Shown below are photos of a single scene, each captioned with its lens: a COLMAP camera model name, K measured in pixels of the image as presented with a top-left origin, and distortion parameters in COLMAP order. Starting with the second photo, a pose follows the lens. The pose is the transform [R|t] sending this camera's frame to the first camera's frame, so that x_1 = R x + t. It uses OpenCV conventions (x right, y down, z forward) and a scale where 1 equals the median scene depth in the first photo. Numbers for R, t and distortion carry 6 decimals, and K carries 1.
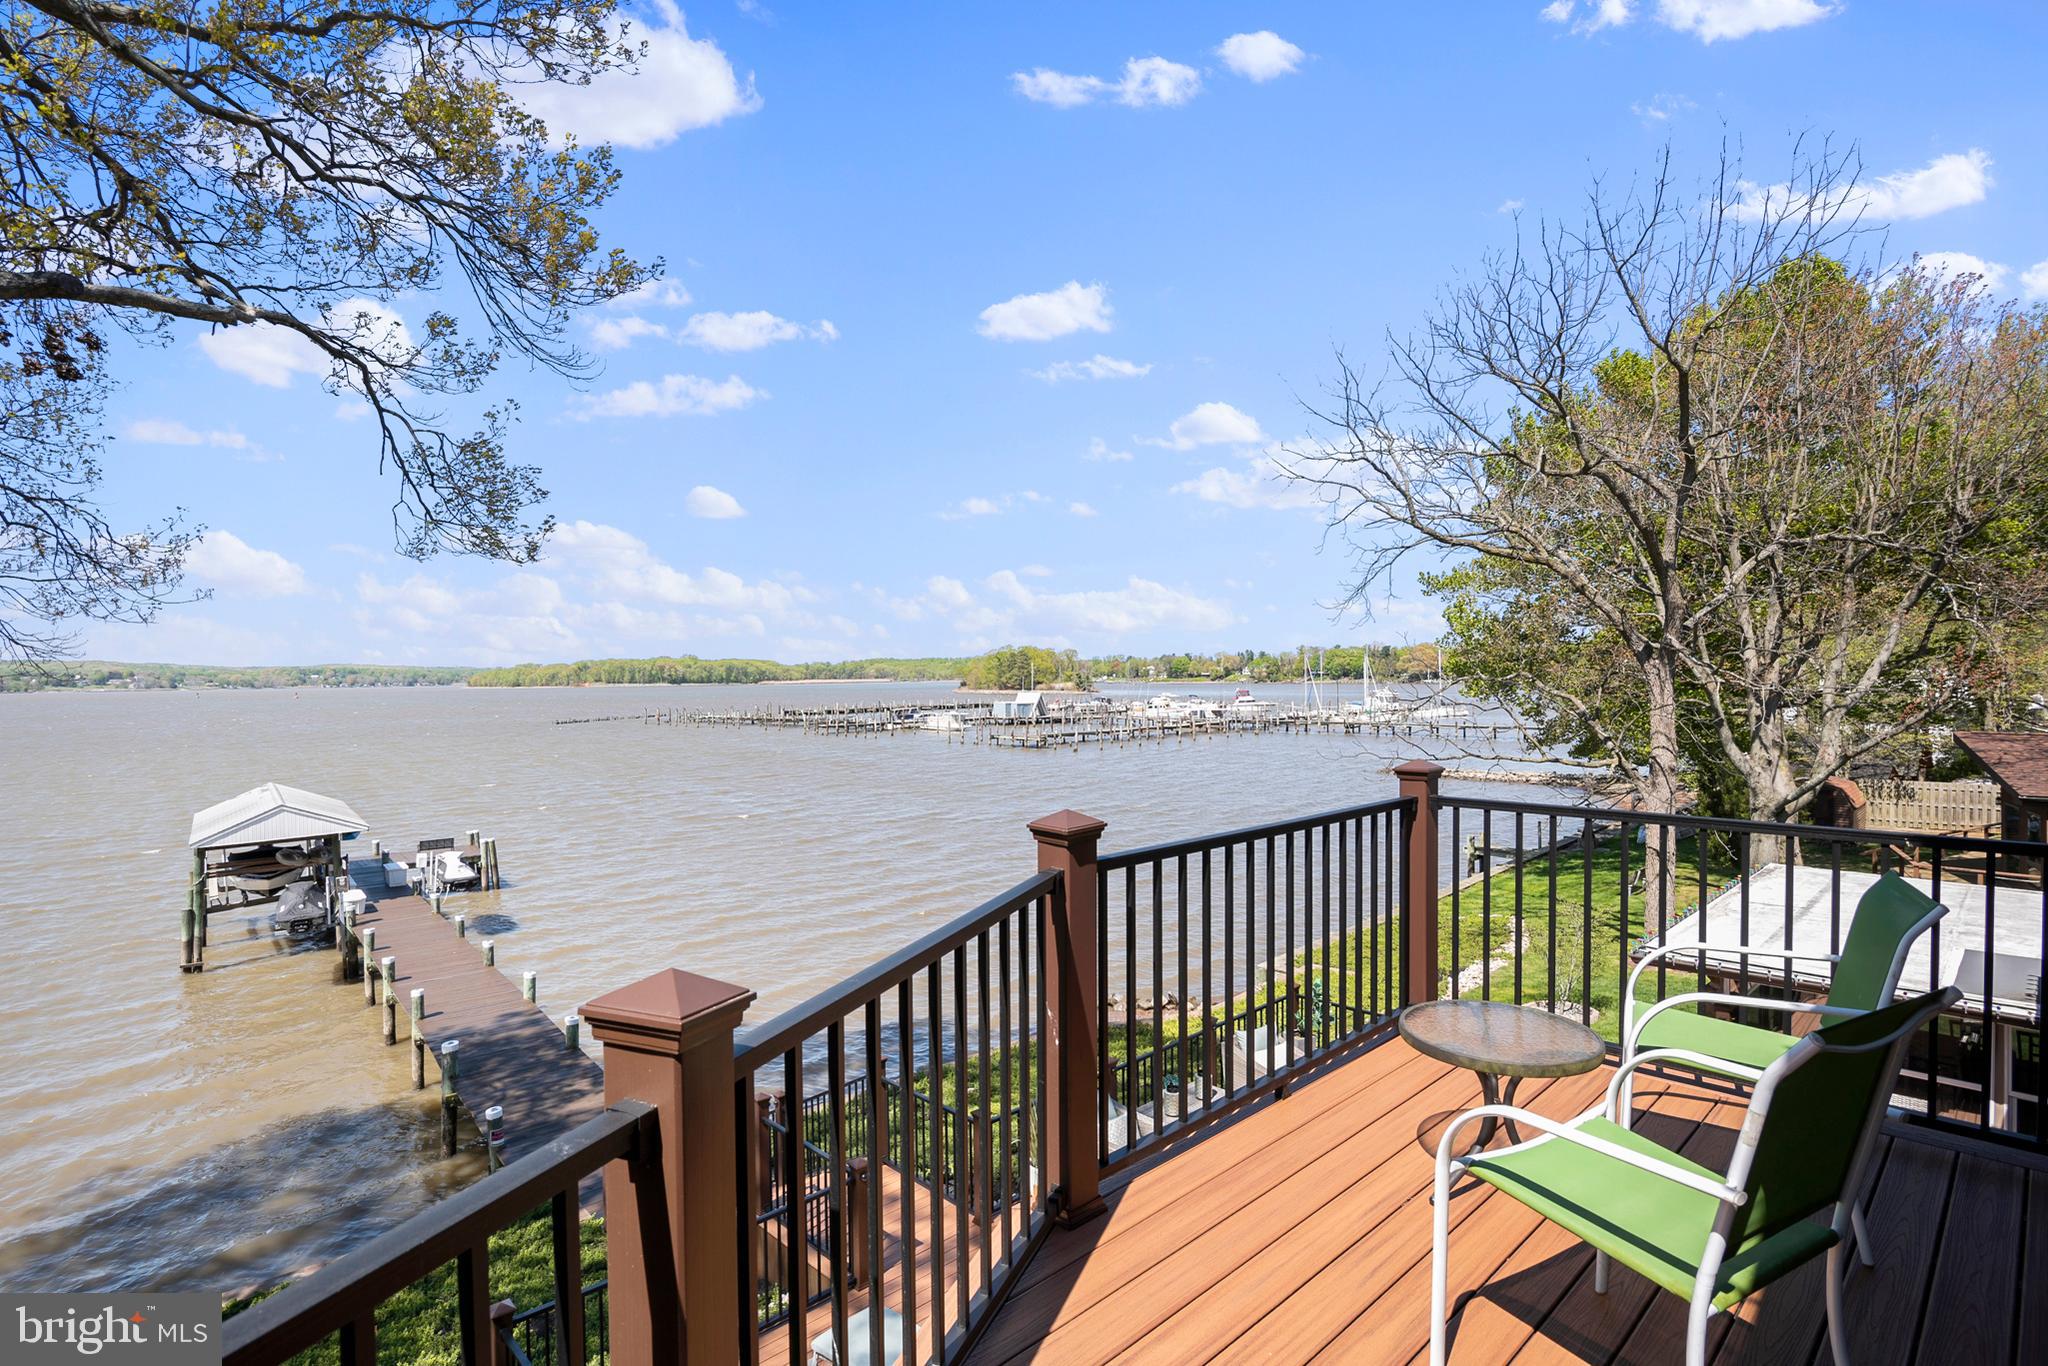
lens RADIAL K [[1012.7, 0, 1024.0], [0, 1012.7, 683.0], [0, 0, 1]] dist [-0.014357, -0.000031]
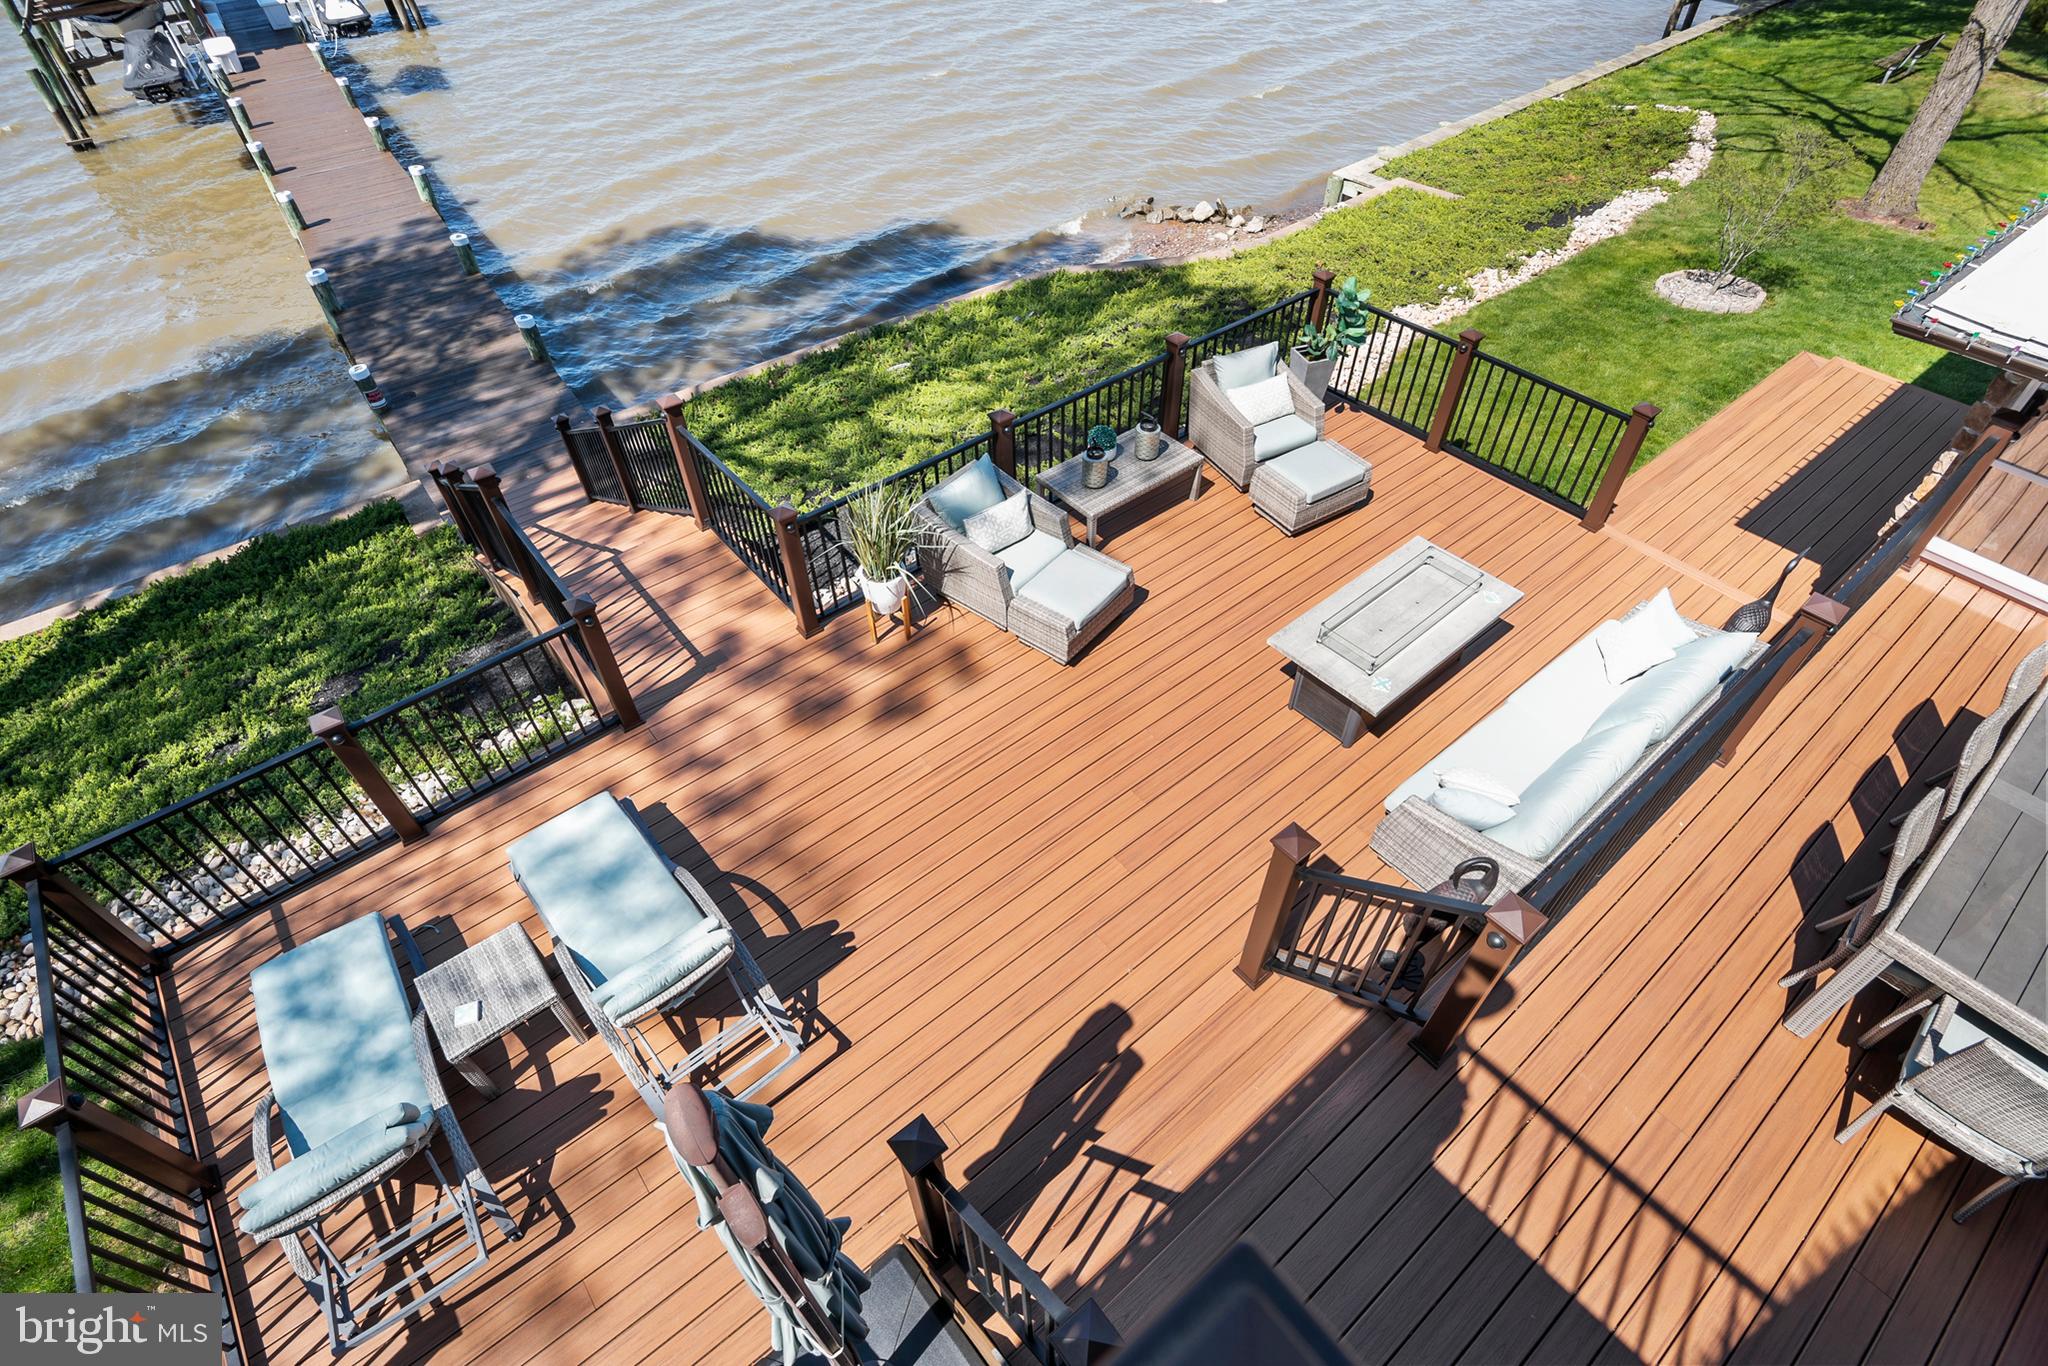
lens RADIAL K [[1004.0, 0, 1017.1], [0, 1004.0, 694.5], [0, 0, 1]] dist [-0.017384, 0.001433]
pose [[0.996212, 0.056759, -0.065878, 0.058039], [0.008279, 0.692246, 0.721614, 0.005926], [0.086562, -0.719426, 0.689154, 0.148930]]
